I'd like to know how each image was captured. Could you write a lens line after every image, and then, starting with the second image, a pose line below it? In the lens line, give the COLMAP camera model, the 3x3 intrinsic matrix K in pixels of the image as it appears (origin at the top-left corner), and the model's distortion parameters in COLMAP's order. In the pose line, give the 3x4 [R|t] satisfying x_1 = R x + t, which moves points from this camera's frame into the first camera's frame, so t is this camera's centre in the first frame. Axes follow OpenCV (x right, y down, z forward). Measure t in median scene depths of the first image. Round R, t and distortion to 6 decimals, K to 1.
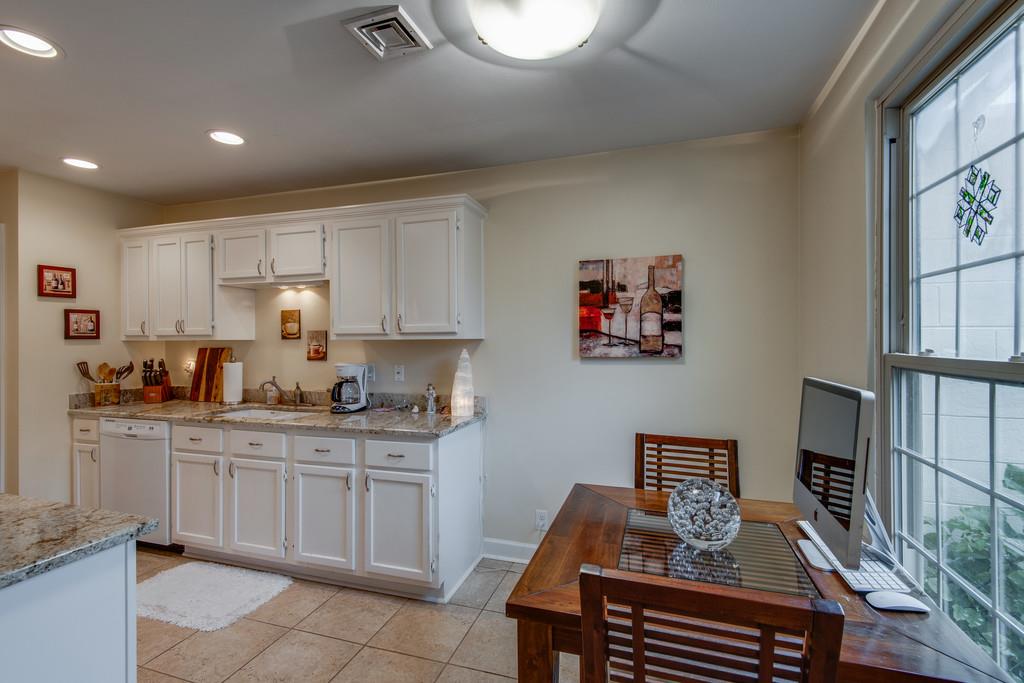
lens RADIAL K [[467.6, 0, 516.3], [0, 467.6, 340.2], [0, 0, 1]] dist [0.033573, -0.024043]
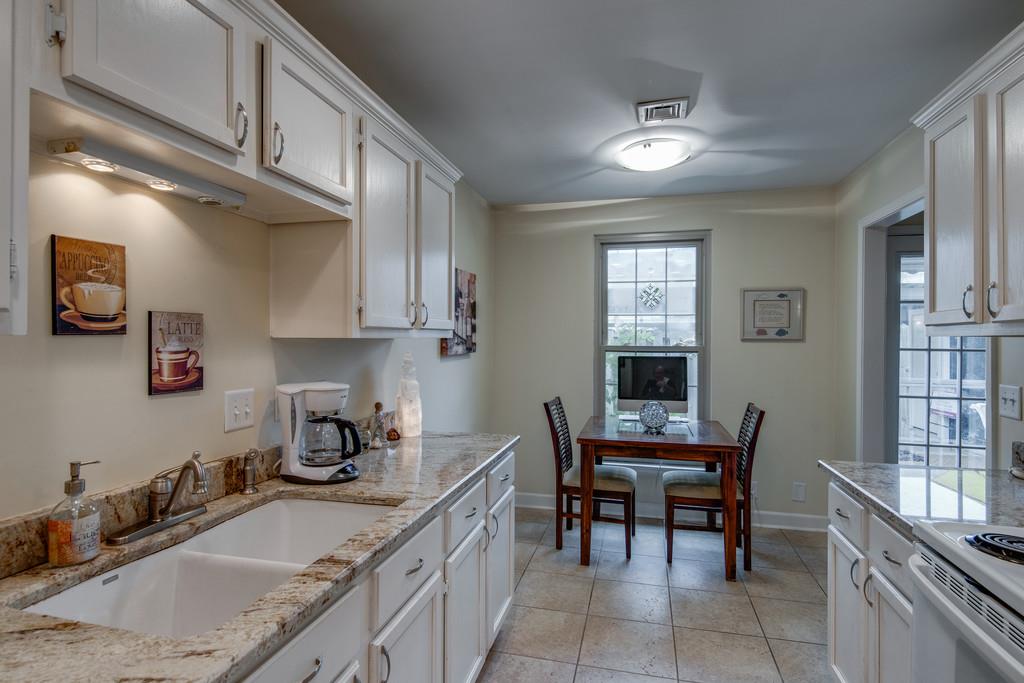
lens RADIAL K [[513.6, 0, 515.7], [0, 513.6, 338.0], [0, 0, 1]] dist [0.032061, -0.021641]
pose [[-0.059291, 0.004881, 0.998229, -0.947308], [-0.001307, 0.999987, -0.004967, 0.002057], [-0.998240, -0.001599, -0.059284, 0.836981]]
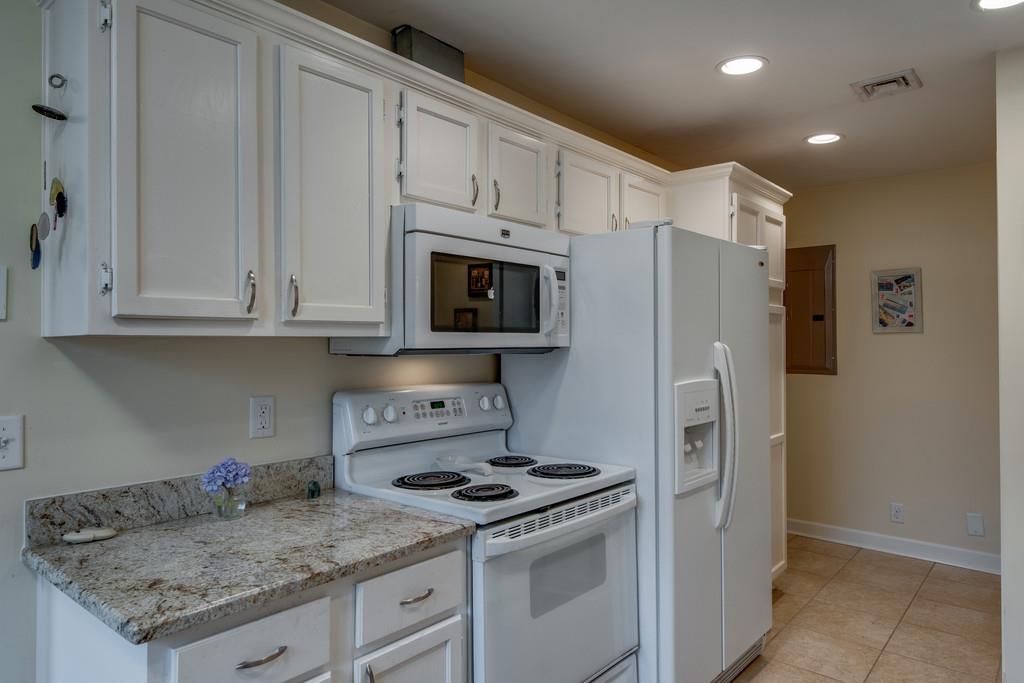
lens RADIAL K [[647.4, 0, 513.8], [0, 647.4, 339.0], [0, 0, 1]] dist [0.018386, -0.000704]
pose [[-0.384708, -0.002386, -0.923035, -0.061865], [-0.000568, 0.999997, -0.002348, -0.001764], [0.923038, -0.000379, -0.384708, 0.738204]]
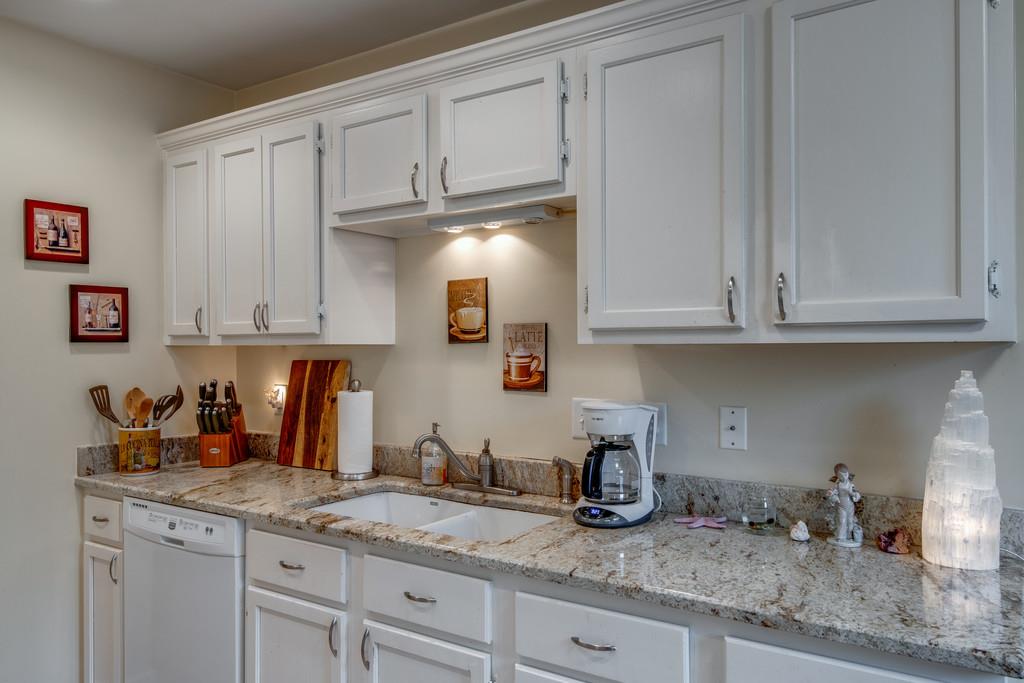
lens RADIAL K [[743.3, 0, 512.0], [0, 743.3, 341.5], [0, 0, 1]] dist [0.021579, -0.008712]
pose [[0.958673, -0.000241, -0.284509, -0.262663], [-0.000991, 0.999991, -0.004187, -0.000130], [0.284508, 0.004296, 0.958664, 0.361063]]
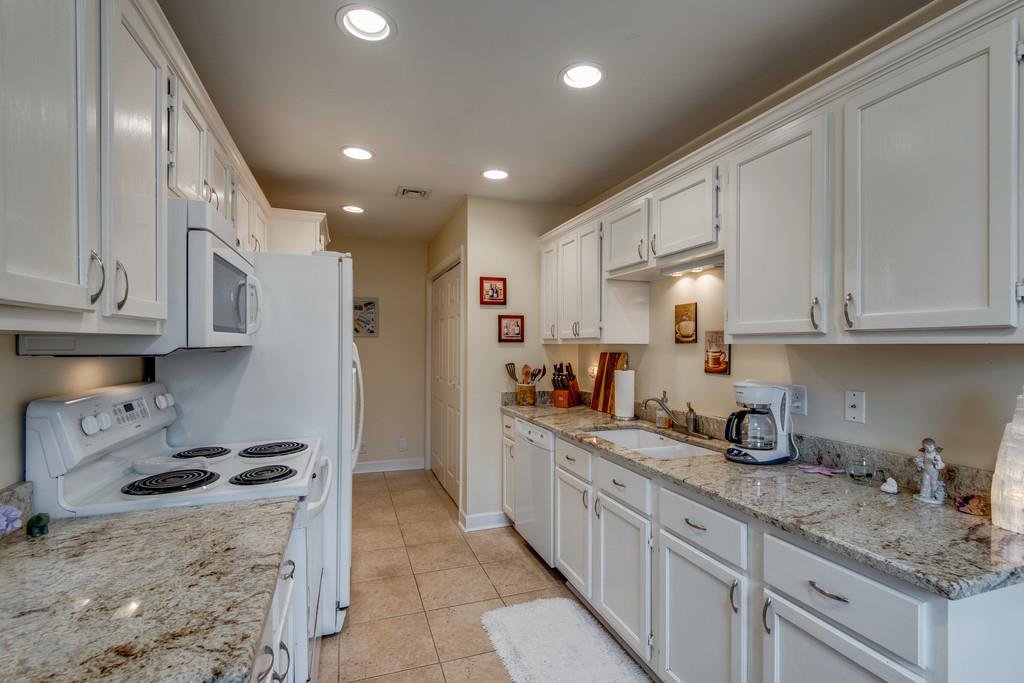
lens RADIAL K [[469.3, 0, 511.4], [0, 469.3, 344.2], [0, 0, 1]] dist [0.014183, -0.010808]
pose [[0.601956, 0.005568, -0.798510, -0.058369], [-0.006283, 0.999978, 0.002237, -0.000093], [0.798505, 0.003671, 0.601977, 0.376207]]
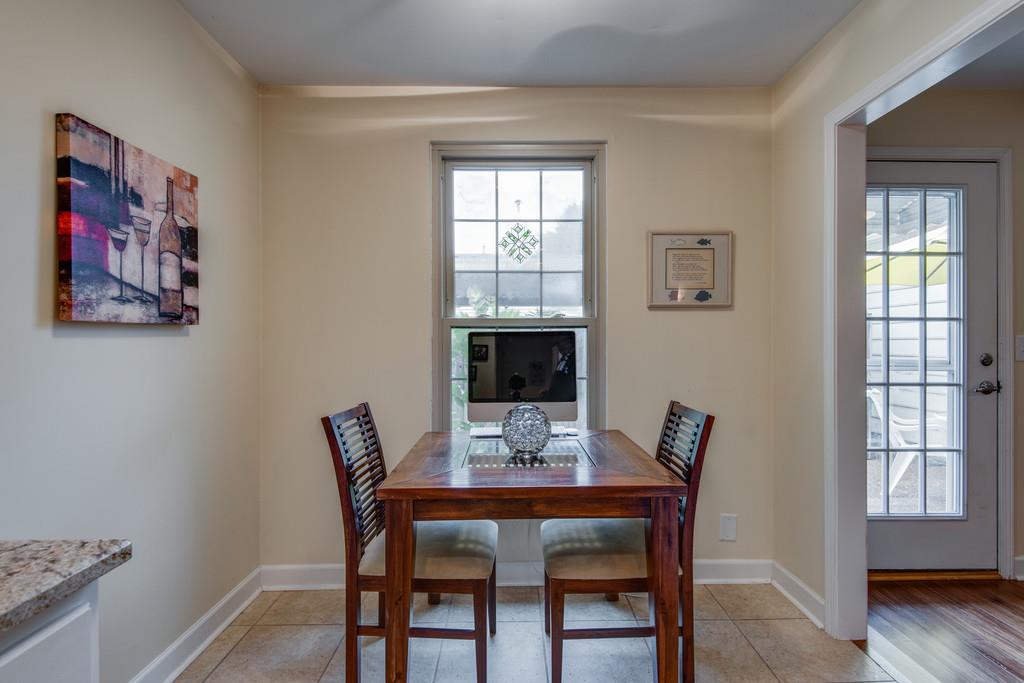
lens RADIAL K [[504.7, 0, 519.1], [0, 504.7, 338.8], [0, 0, 1]] dist [0.001842, -0.000207]
pose [[-0.317476, 0.005023, 0.948253, -0.435760], [0.006777, 0.999972, -0.003028, 0.053323], [-0.948242, 0.005465, -0.317502, 0.676962]]
